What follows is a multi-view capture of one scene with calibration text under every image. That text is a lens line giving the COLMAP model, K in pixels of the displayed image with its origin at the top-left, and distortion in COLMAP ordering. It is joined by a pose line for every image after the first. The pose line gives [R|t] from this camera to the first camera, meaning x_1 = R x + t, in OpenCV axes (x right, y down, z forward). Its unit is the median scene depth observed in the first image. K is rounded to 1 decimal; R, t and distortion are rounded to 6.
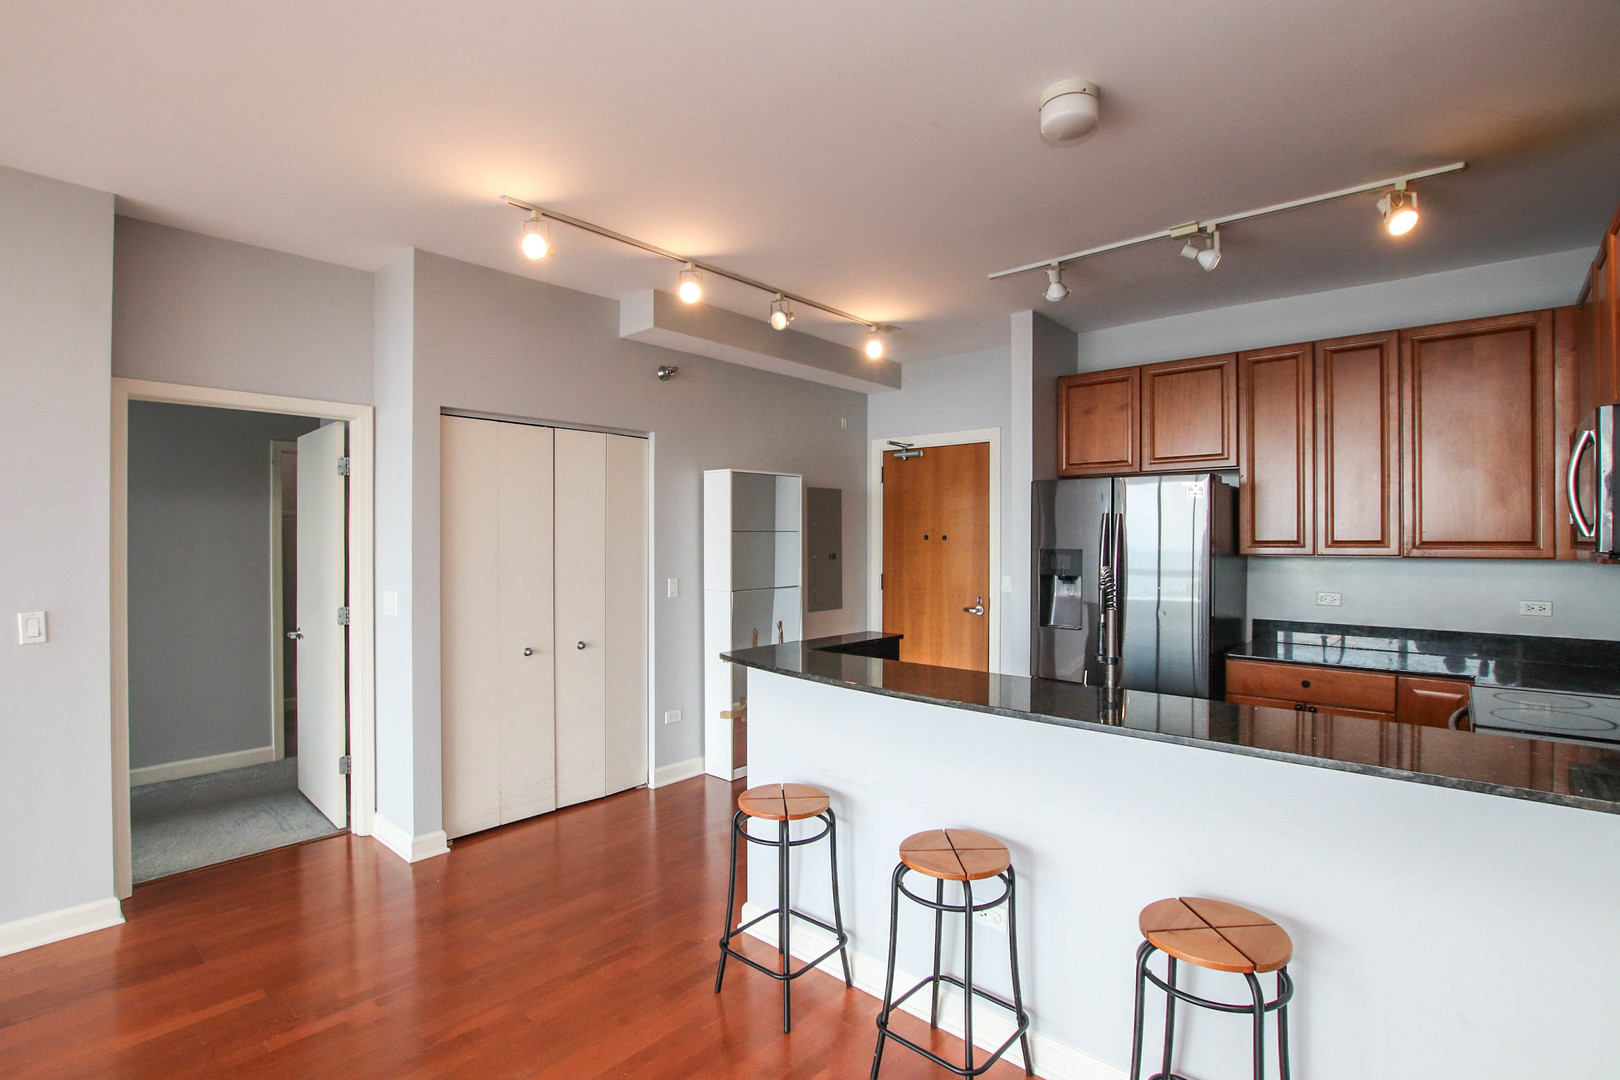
lens RADIAL K [[759.3, 0, 822.2], [0, 759.3, 542.3], [0, 0, 1]] dist [-0.032334, 0.003766]
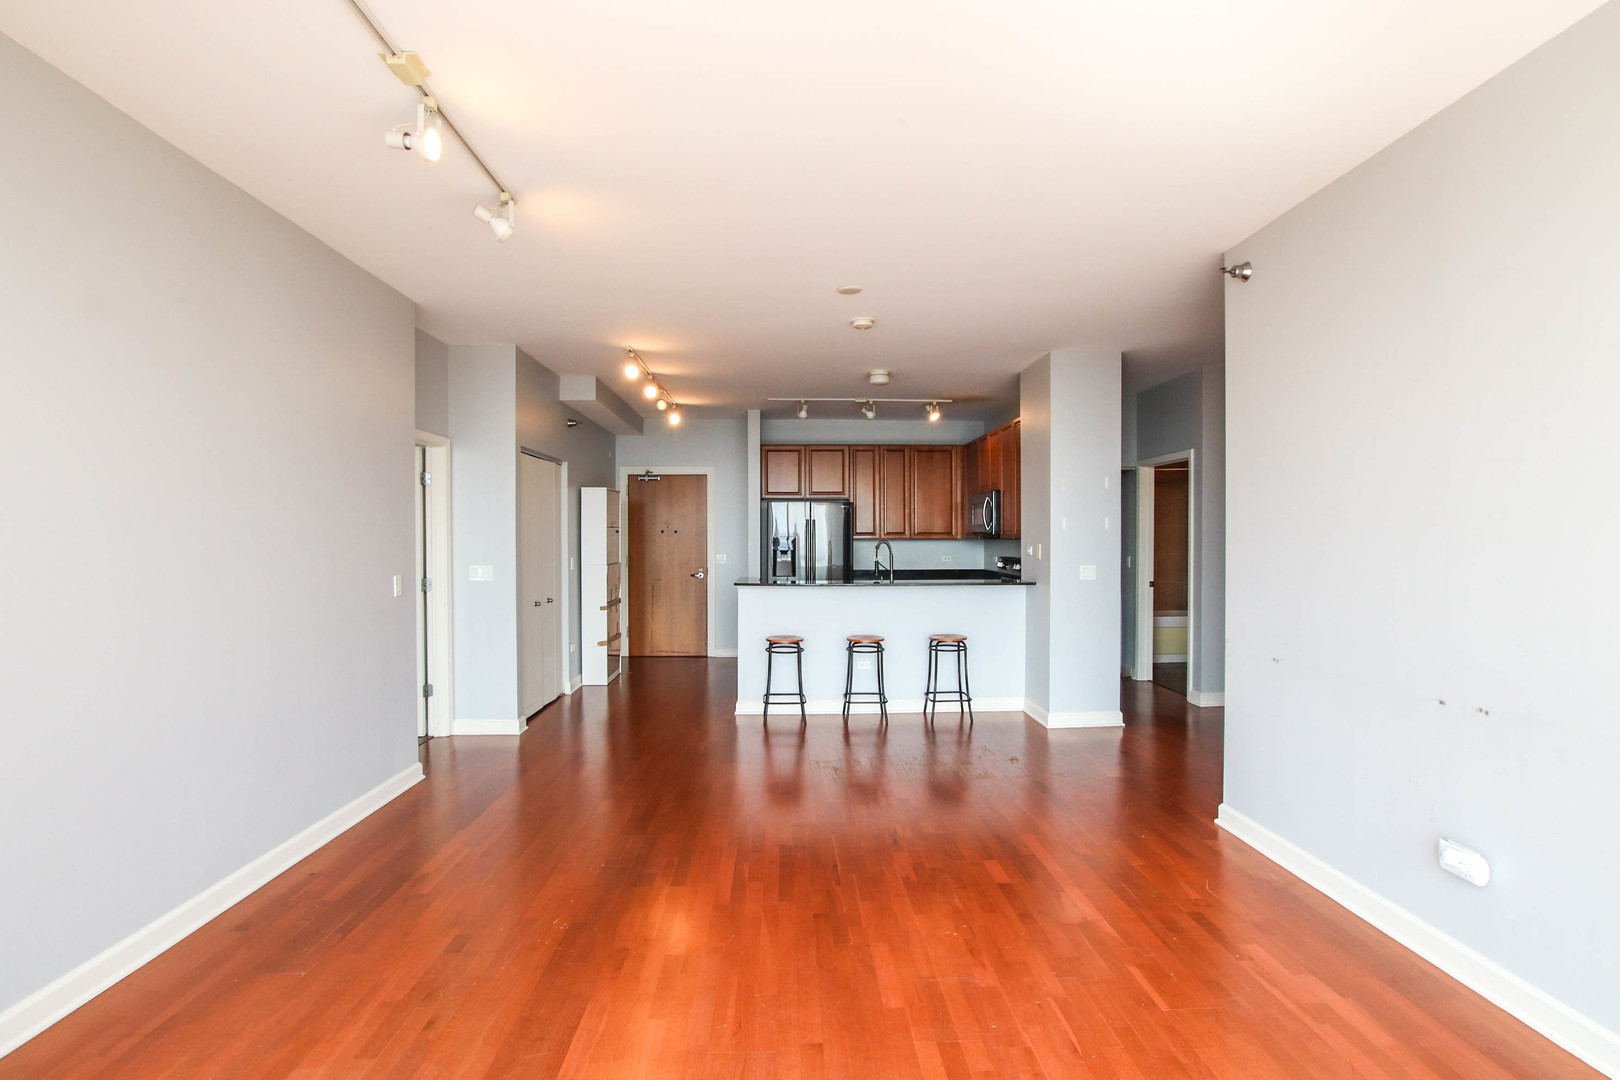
lens RADIAL K [[759.3, 0, 812.5], [0, 759.3, 539.3], [0, 0, 1]] dist [-0.032334, 0.003766]
pose [[0.725108, -0.004837, 0.688618, -0.949251], [0.005108, 0.999986, 0.001645, 0.011670], [-0.688616, 0.002325, 0.725122, -0.464912]]
